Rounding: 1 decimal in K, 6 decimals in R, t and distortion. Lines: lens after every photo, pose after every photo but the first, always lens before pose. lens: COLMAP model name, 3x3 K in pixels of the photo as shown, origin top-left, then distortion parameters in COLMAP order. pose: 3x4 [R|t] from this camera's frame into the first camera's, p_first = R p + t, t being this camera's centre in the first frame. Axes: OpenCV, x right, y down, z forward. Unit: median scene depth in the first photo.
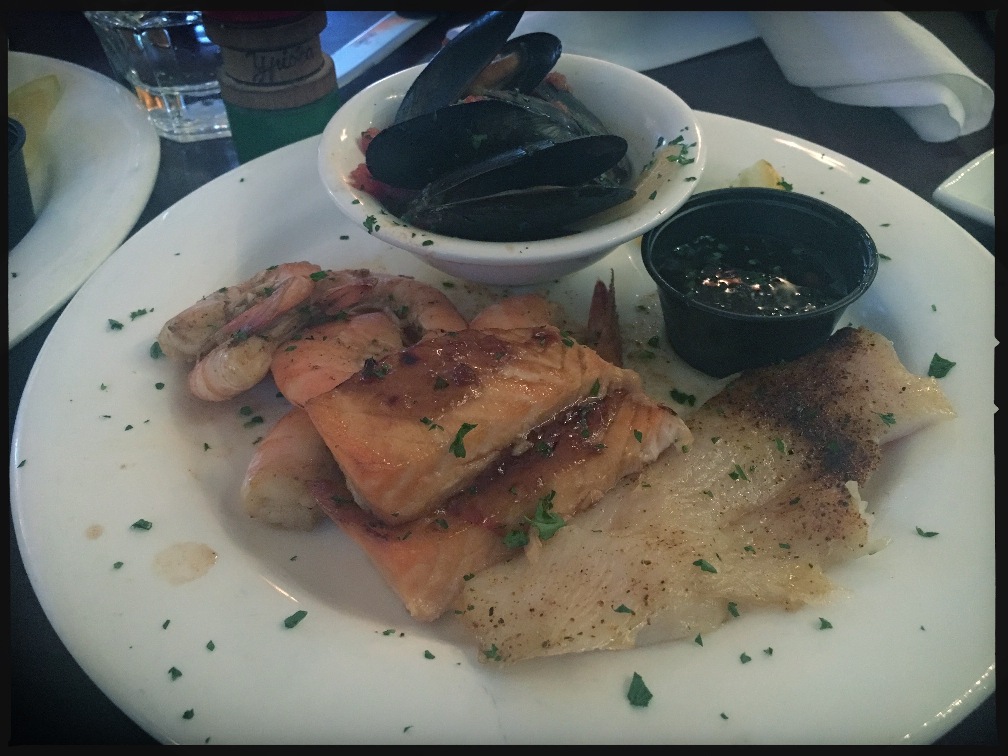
lens RADIAL K [[851.7, 0, 504.4], [0, 851.7, 377.4], [0, 0, 1]] dist [0.012130, -0.000066]
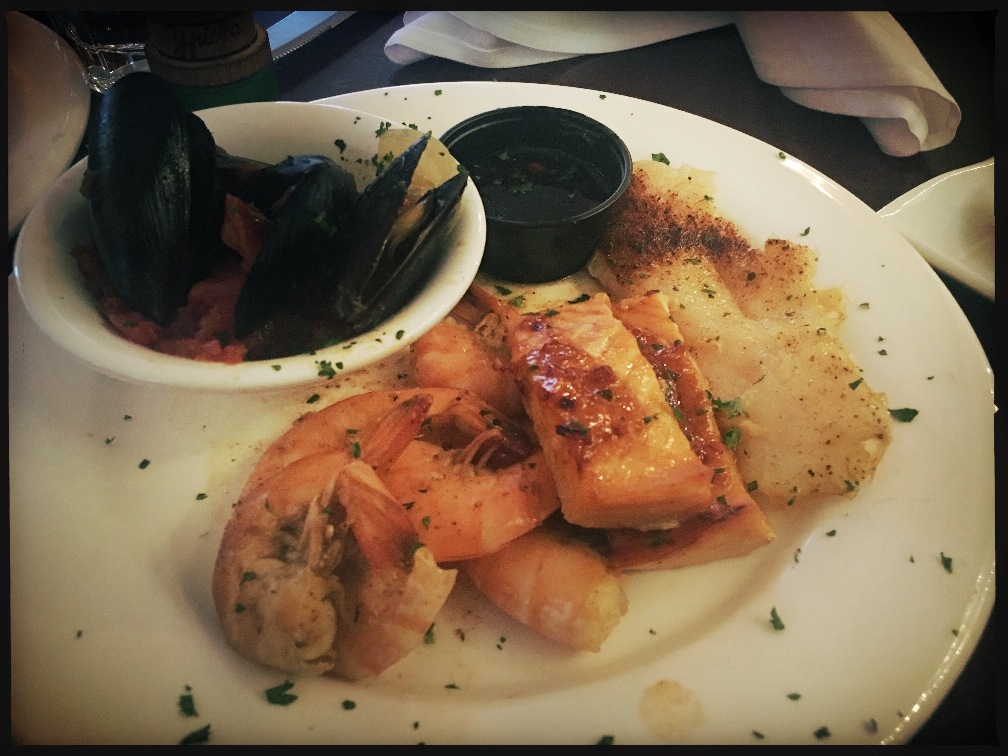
lens RADIAL K [[851.7, 0, 504.3], [0, 851.7, 378.7], [0, 0, 1]] dist [0.012130, -0.000066]
pose [[0.403070, -0.650185, 0.644045, -0.697363], [0.623189, 0.710370, 0.327124, -0.375523], [-0.670201, 0.269508, 0.691517, 0.362659]]
